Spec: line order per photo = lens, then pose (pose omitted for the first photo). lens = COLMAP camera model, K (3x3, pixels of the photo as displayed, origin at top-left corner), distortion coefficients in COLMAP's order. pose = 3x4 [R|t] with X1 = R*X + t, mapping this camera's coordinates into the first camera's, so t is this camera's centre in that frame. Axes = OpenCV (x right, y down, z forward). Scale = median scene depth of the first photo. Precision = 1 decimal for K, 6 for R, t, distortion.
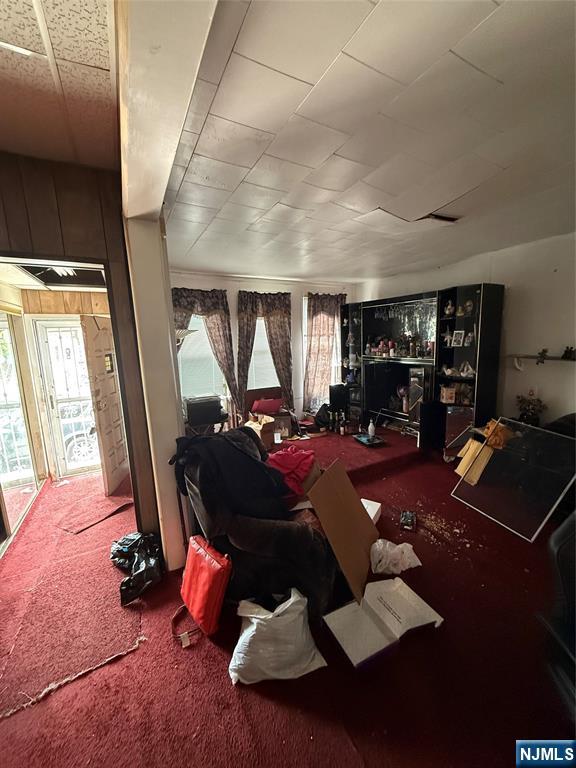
lens RADIAL K [[305.6, 0, 287.3], [0, 305.6, 381.0], [0, 0, 1]] dist [0.001052, -0.000148]
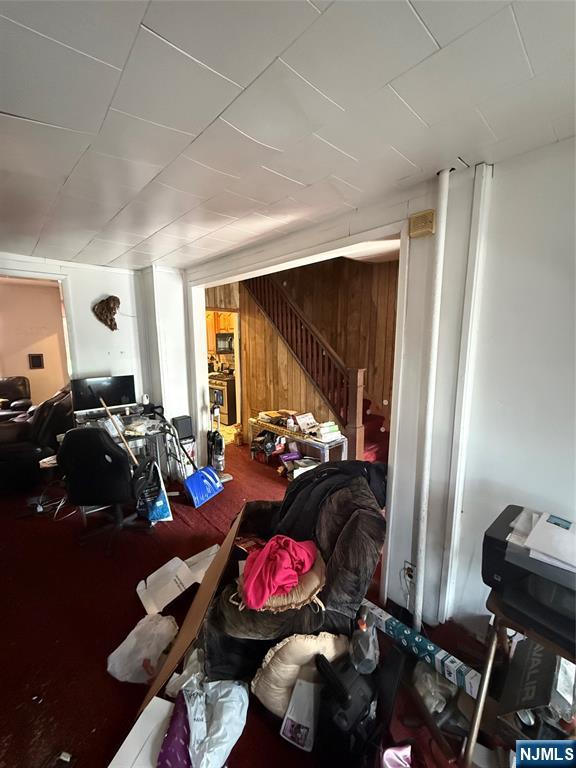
lens RADIAL K [[305.6, 0, 287.7], [0, 305.6, 383.7], [0, 0, 1]] dist [0.001052, -0.000148]
pose [[-0.963424, 0.073695, -0.257648, 0.069514], [-0.010699, 0.950100, 0.311763, -0.144166], [0.267767, 0.303117, -0.914561, 0.745375]]
